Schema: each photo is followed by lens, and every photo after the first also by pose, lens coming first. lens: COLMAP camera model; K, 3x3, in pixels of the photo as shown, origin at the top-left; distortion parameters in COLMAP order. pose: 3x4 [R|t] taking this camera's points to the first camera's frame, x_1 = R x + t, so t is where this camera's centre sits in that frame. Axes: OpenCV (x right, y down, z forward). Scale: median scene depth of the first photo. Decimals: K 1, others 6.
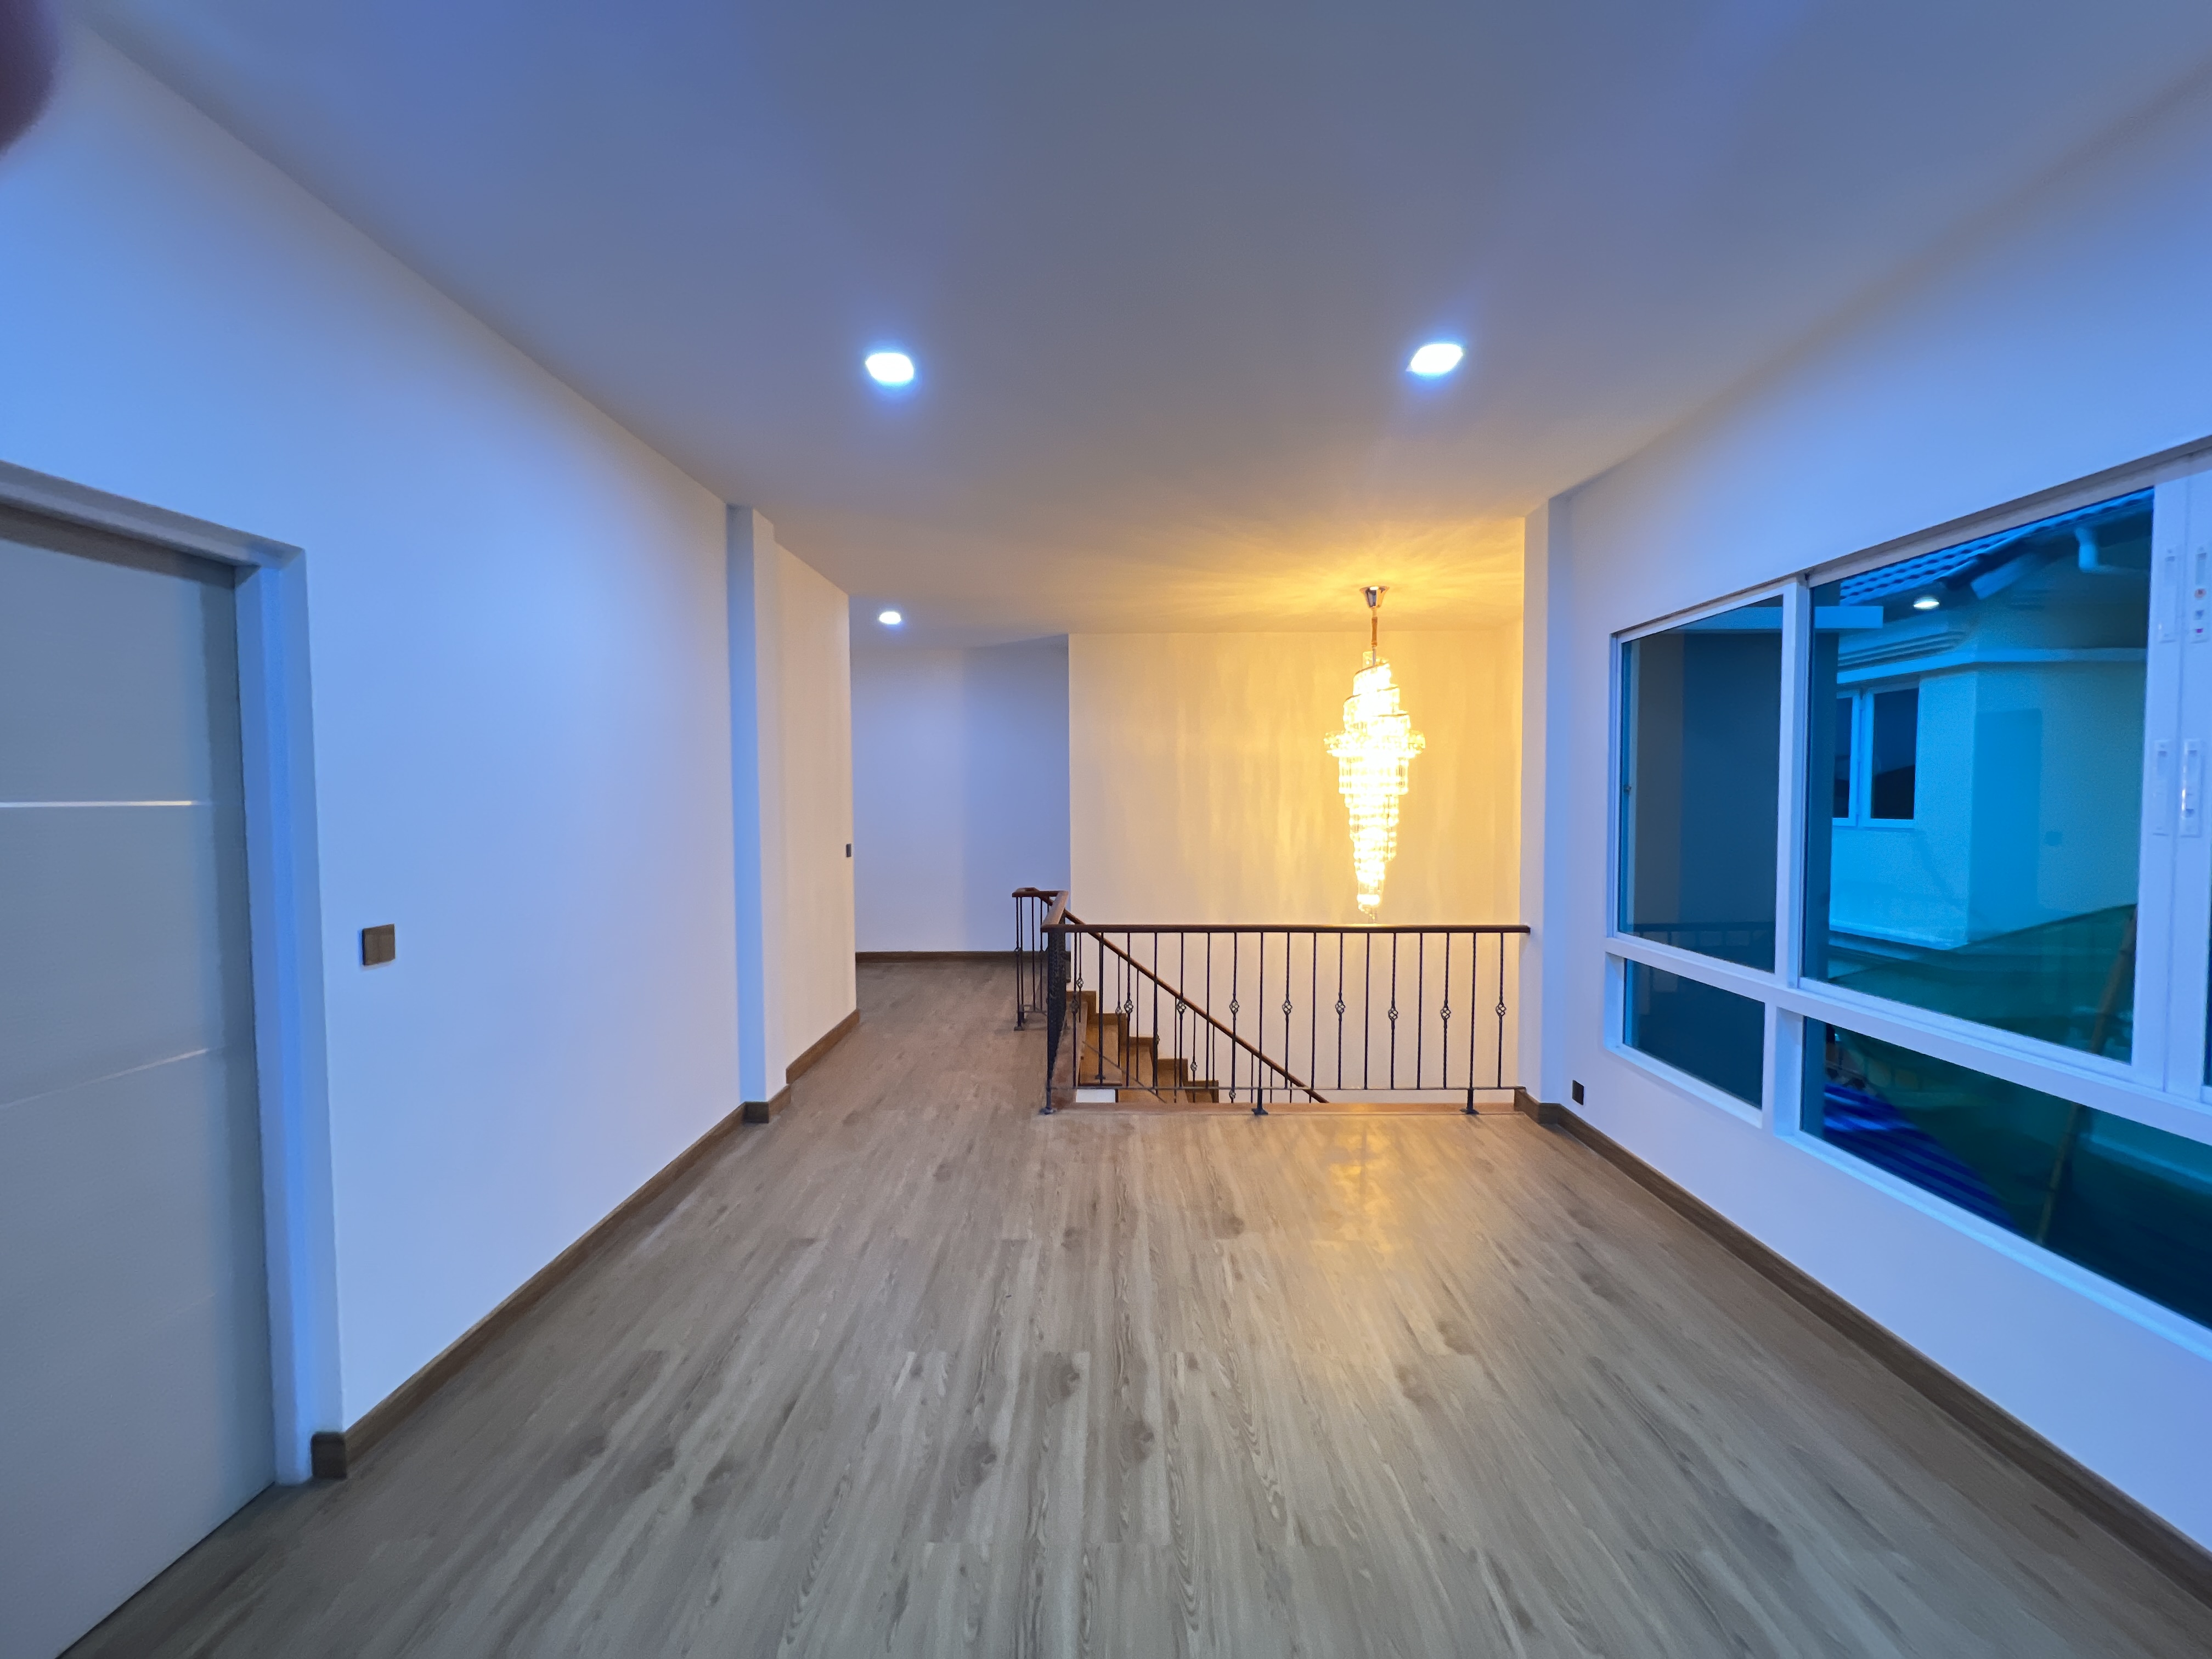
lens RADIAL K [[888.2, 0, 1107.5], [0, 888.2, 833.6], [0, 0, 1]] dist [-0.000730, 0.000707]
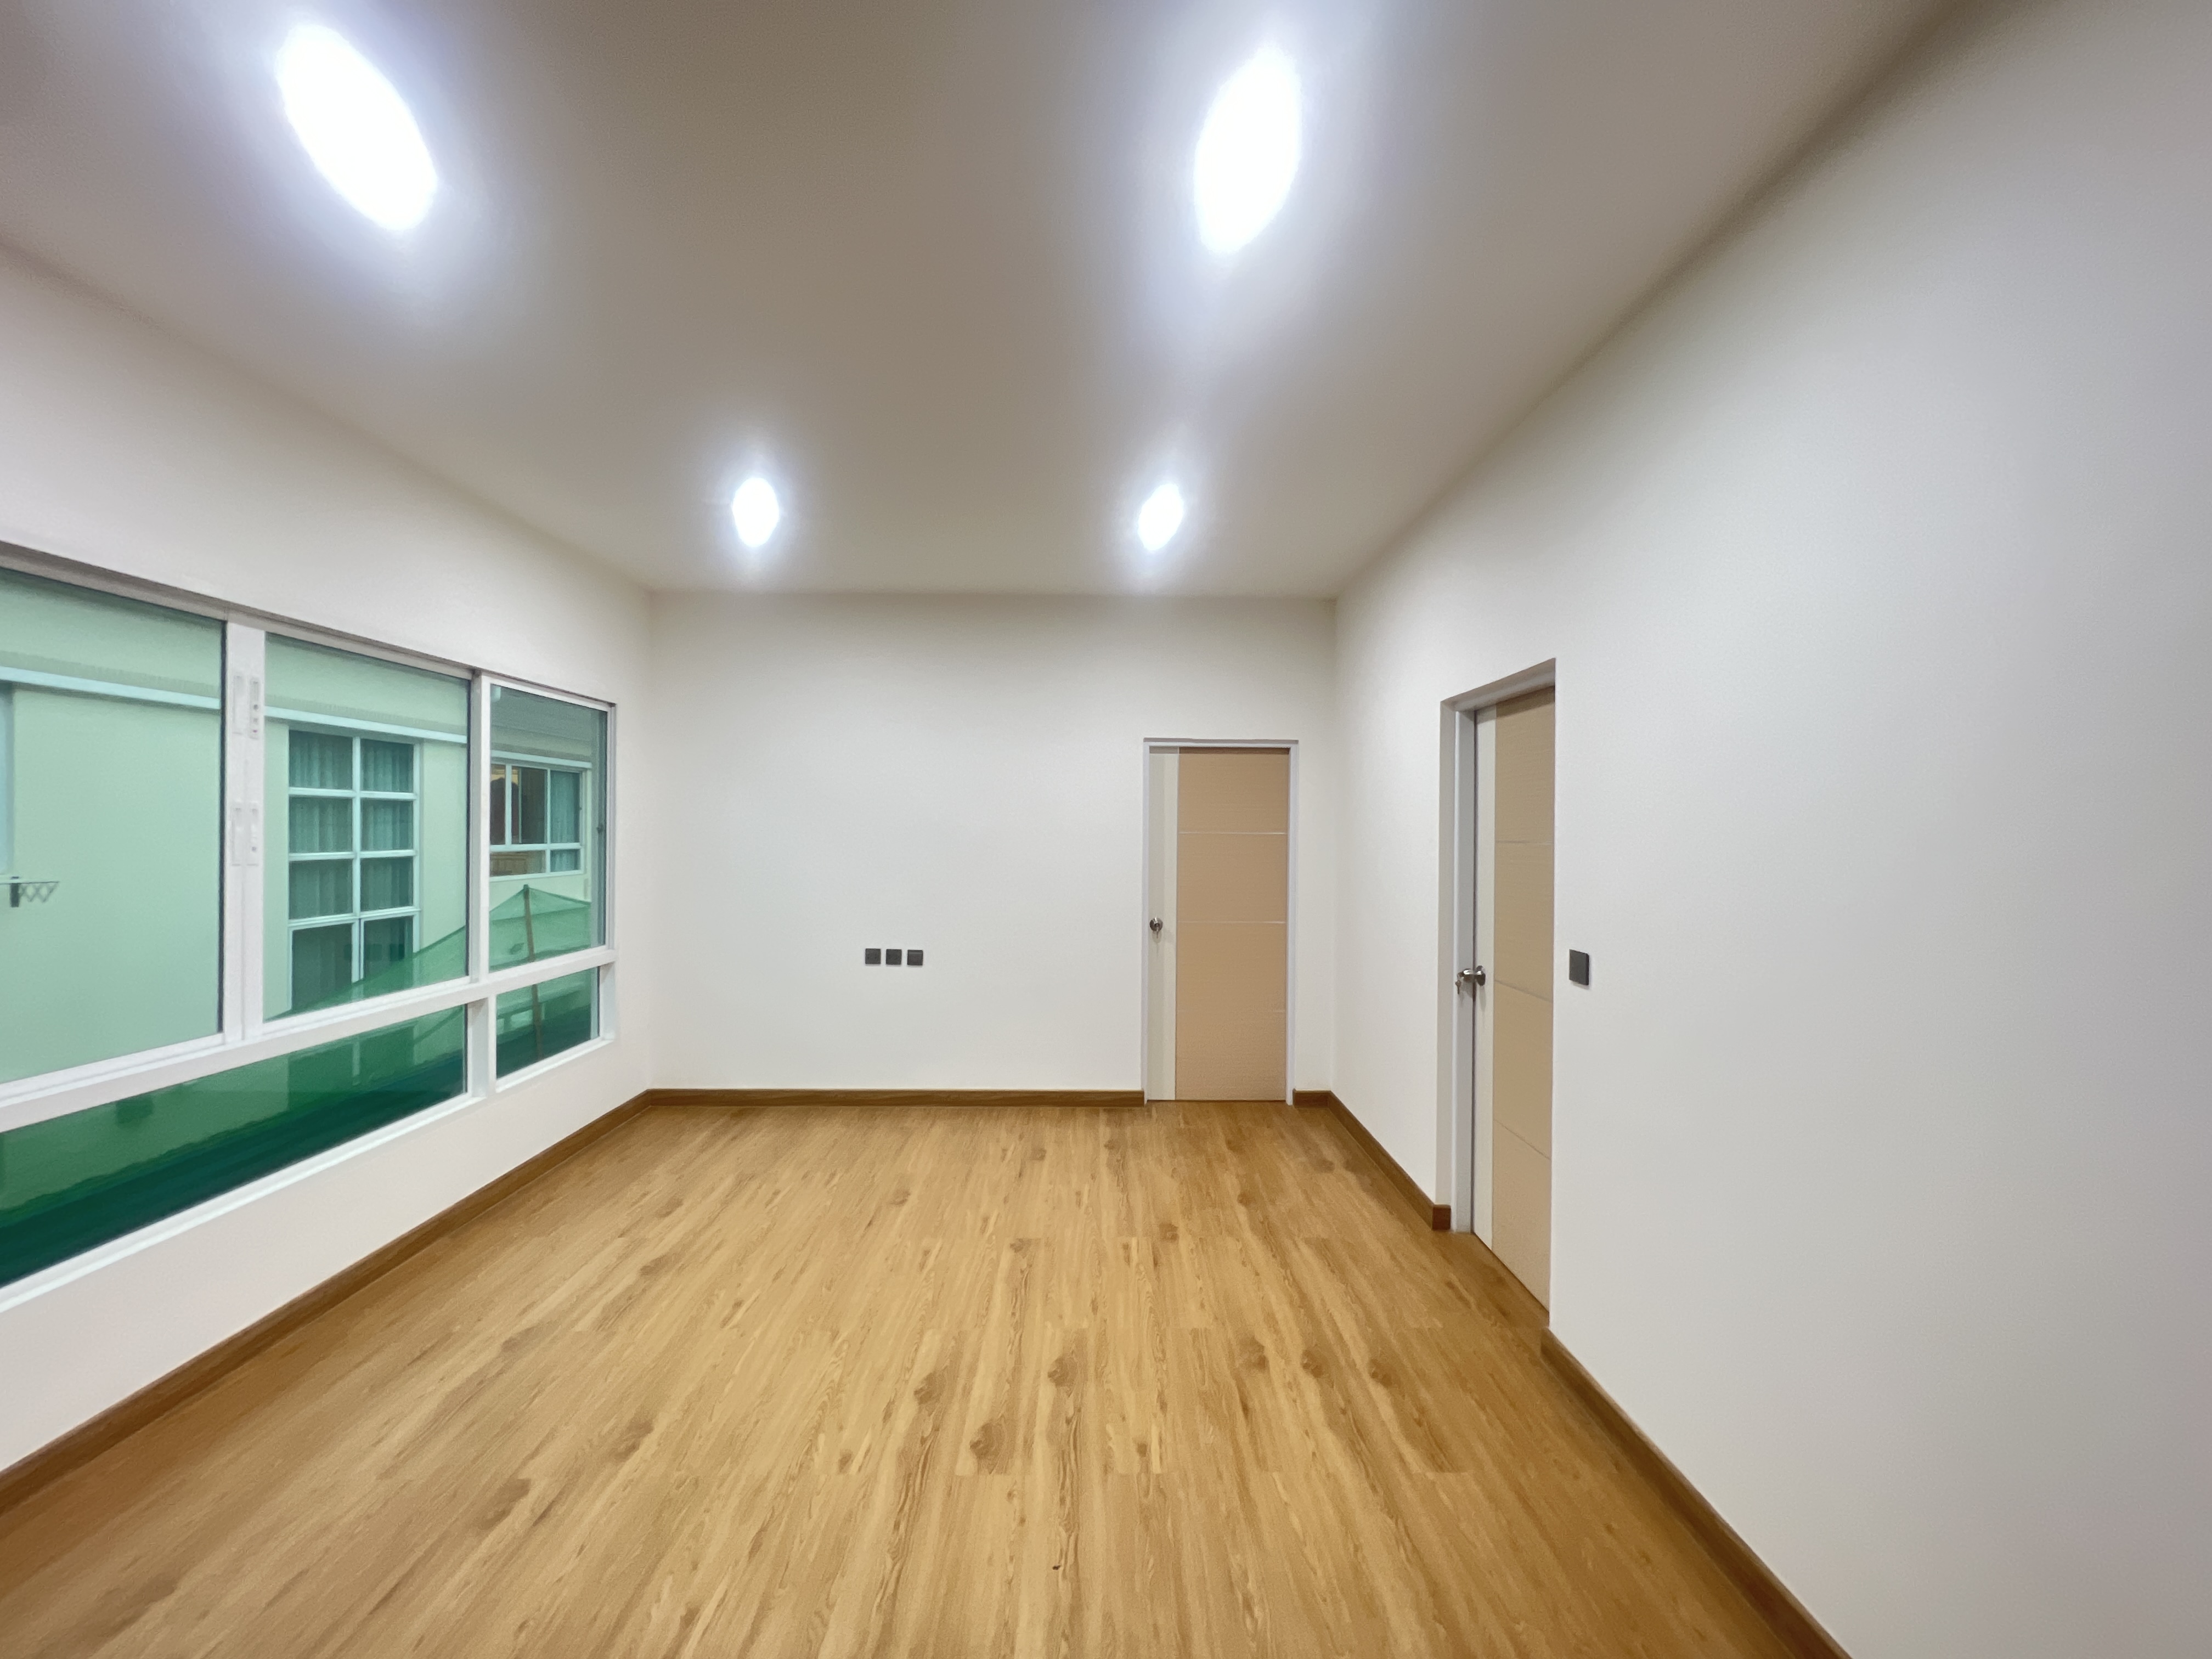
lens RADIAL K [[892.2, 0, 1097.5], [0, 892.2, 833.3], [0, 0, 1]] dist [-0.001868, -0.000241]
pose [[-0.999875, -0.001423, -0.015753, -0.161846], [-0.002122, 0.999008, 0.044470, -0.097586], [0.015675, 0.044497, -0.998887, 2.055452]]
